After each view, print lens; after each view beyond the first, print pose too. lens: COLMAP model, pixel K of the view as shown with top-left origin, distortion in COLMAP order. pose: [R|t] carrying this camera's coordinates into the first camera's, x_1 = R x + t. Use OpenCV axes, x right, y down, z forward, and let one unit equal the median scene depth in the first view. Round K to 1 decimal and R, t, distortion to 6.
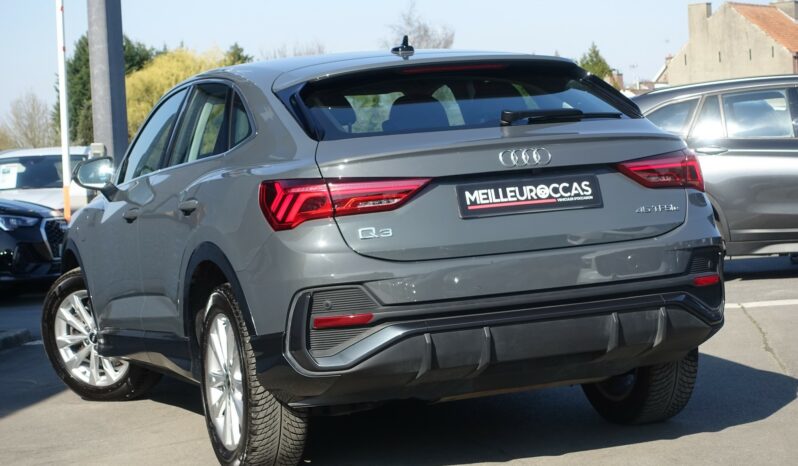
lens RADIAL K [[1845.9, 0, 401.5], [0, 1845.9, 233.2], [0, 0, 1]] dist [0.048456, 0.000000]
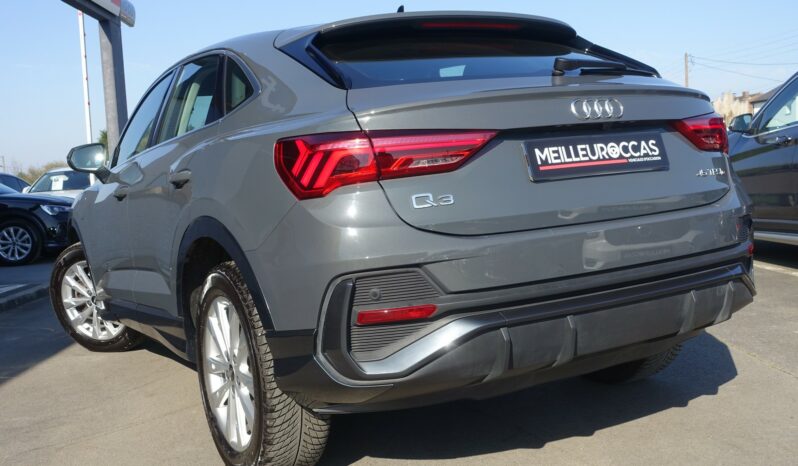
lens RADIAL K [[827.1, 0, 399.4], [0, 827.1, 237.0], [0, 0, 1]] dist [0.020919, 0.000000]
pose [[0.987317, -0.017793, 0.157758, -0.079317], [0.013655, 0.999535, 0.027276, 0.005373], [-0.158170, -0.024775, 0.987101, 0.621947]]
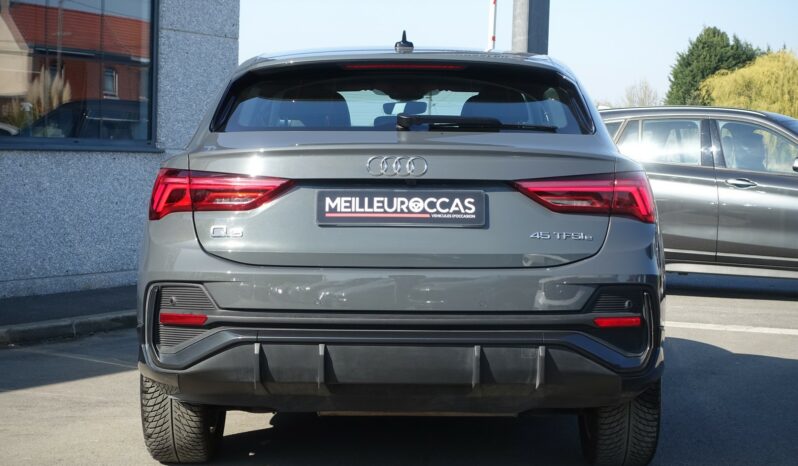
lens RADIAL K [[1623.9, 0, 396.2], [0, 1623.9, 233.0], [0, 0, 1]] dist [-0.160842, 0.000000]
pose [[0.922498, 0.098782, -0.373148, 0.359920], [-0.092428, 0.995107, 0.034929, -0.035046], [0.374772, 0.002268, 0.927114, 0.242681]]
